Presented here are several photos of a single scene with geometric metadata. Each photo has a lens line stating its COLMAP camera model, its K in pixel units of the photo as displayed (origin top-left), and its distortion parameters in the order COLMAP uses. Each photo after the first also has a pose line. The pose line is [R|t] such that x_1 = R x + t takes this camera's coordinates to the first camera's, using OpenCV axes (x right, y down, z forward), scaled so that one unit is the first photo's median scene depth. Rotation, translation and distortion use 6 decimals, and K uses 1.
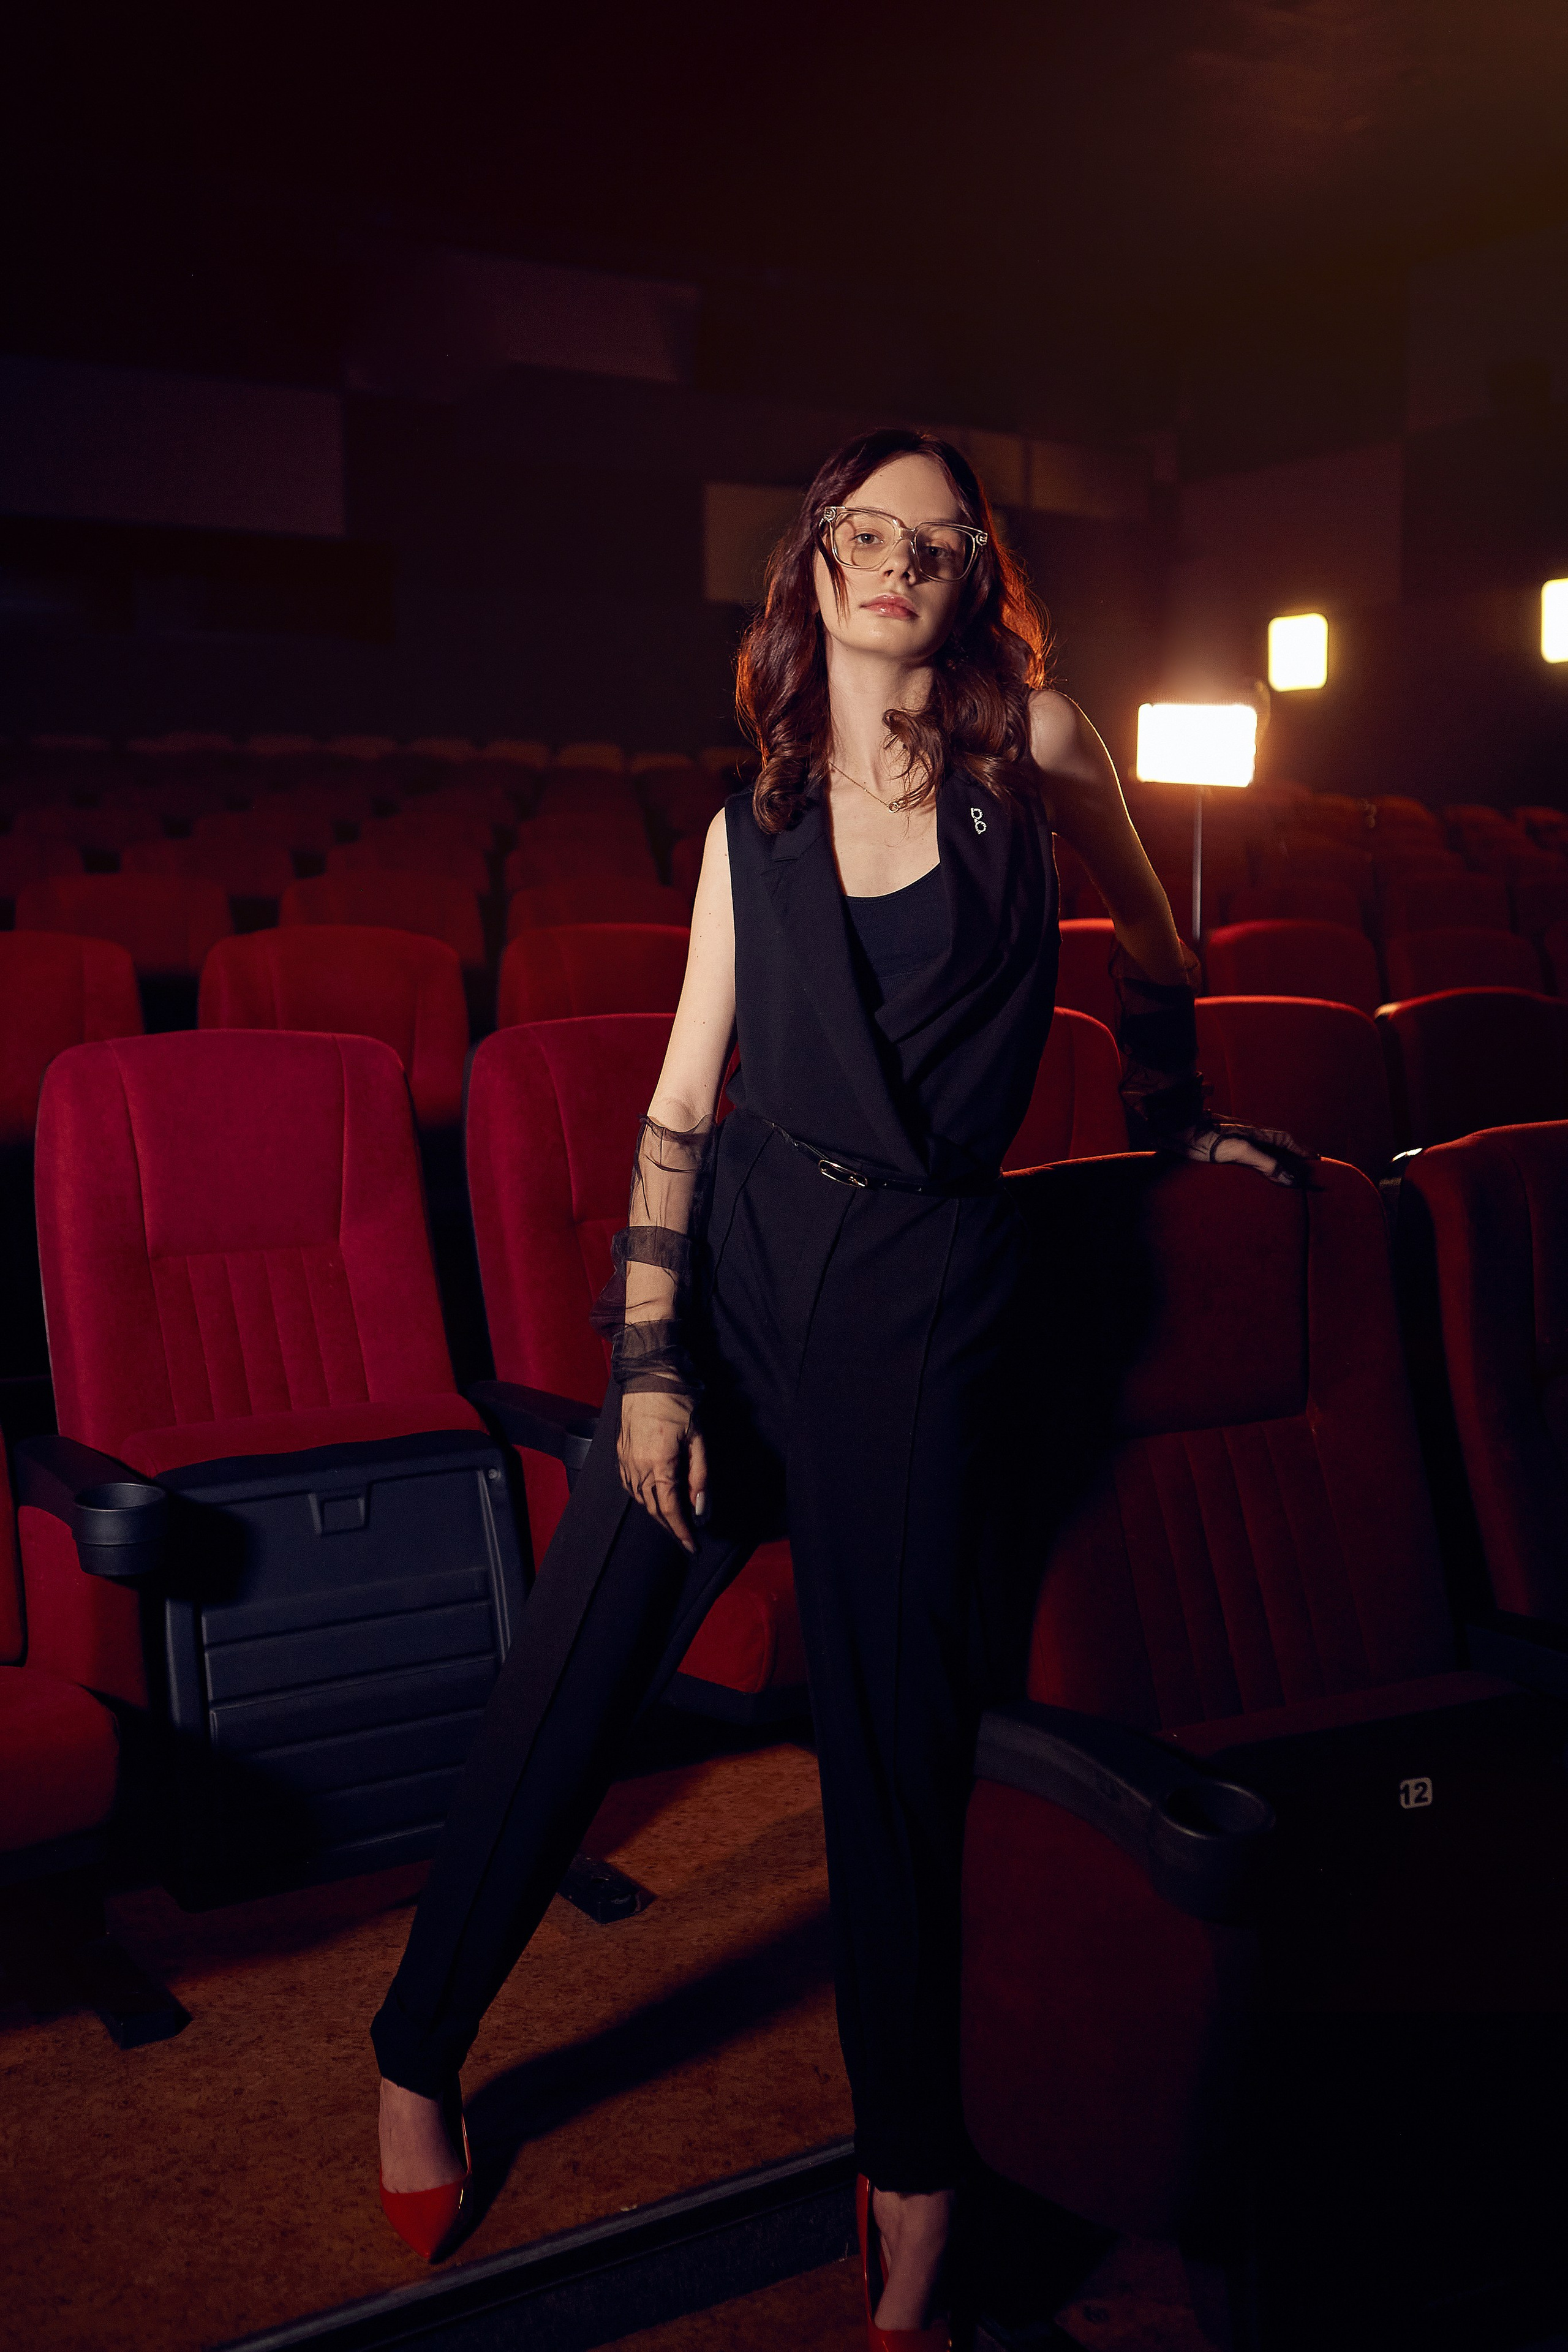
lens RADIAL K [[2298.6, 0, 772.4], [0, 2298.6, 1199.1], [0, 0, 1]] dist [-0.021610, 0.000000]
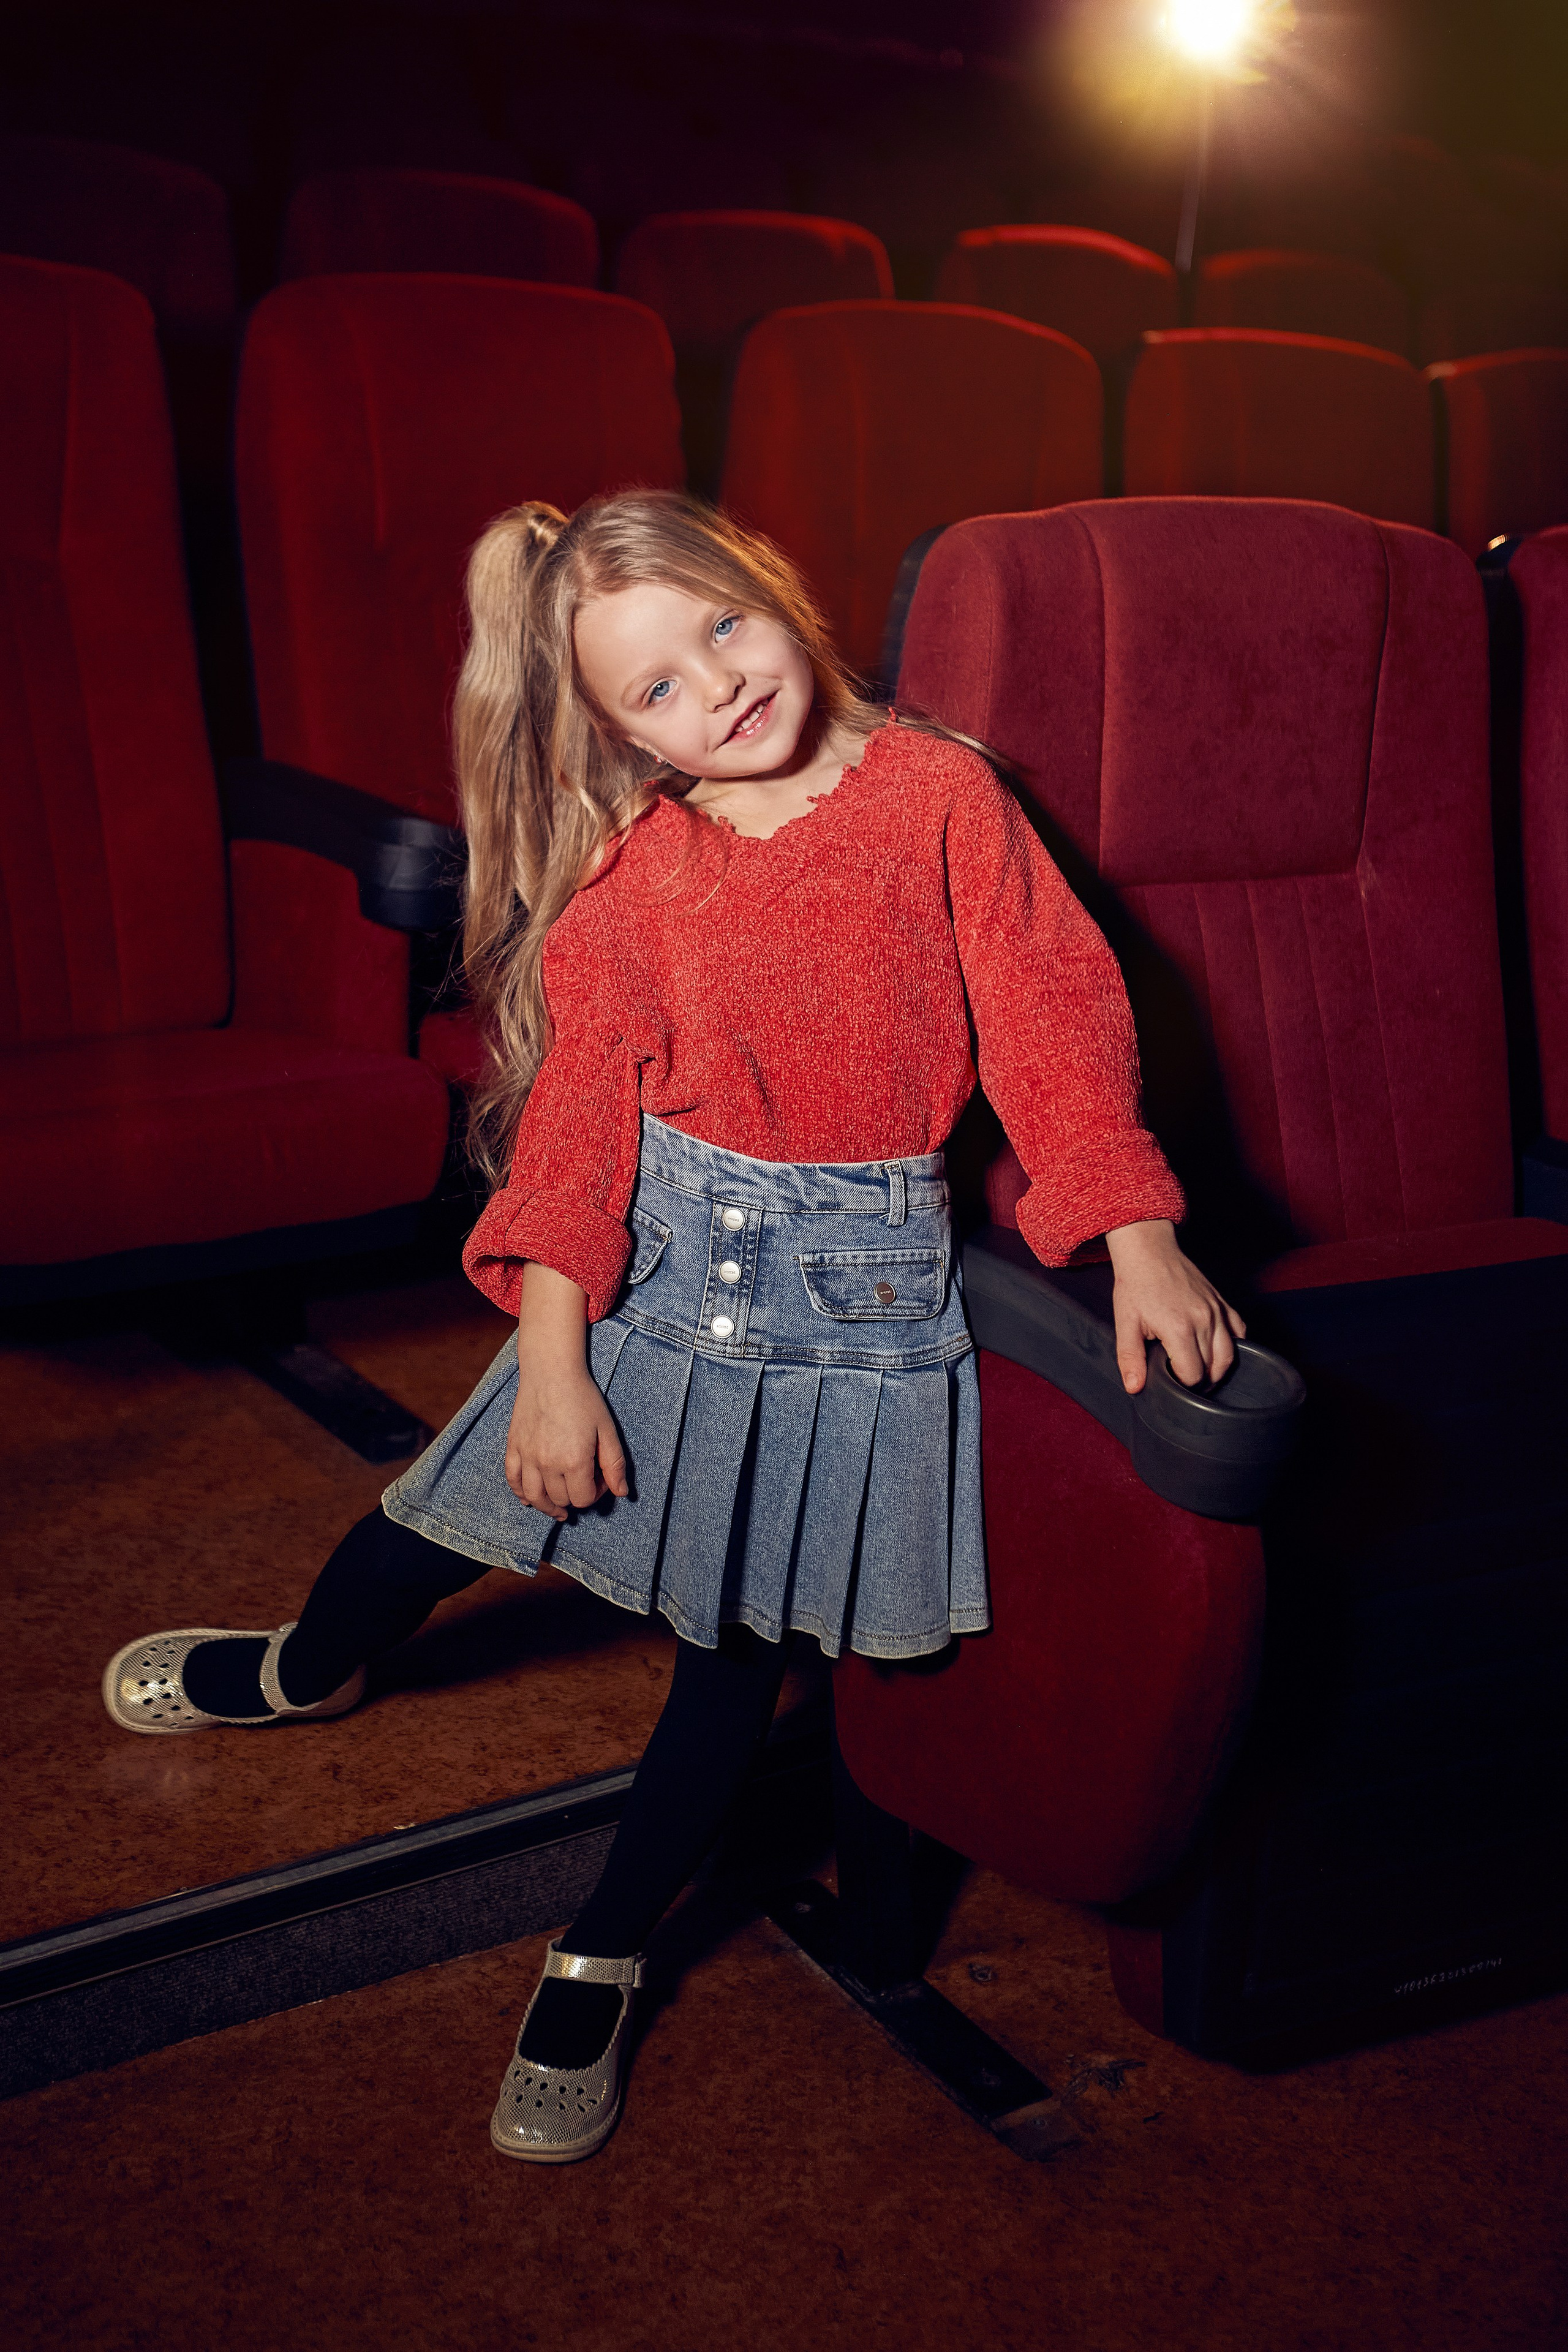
lens RADIAL K [[2738.0, 0, 771.8], [0, 2738.0, 1186.8], [0, 0, 1]] dist [-0.028244, 0.000000]
pose [[0.995141, 0.059023, 0.078807, -0.023099], [-0.074139, 0.975889, 0.205291, 0.025476], [-0.064790, -0.210136, 0.975523, 0.121562]]
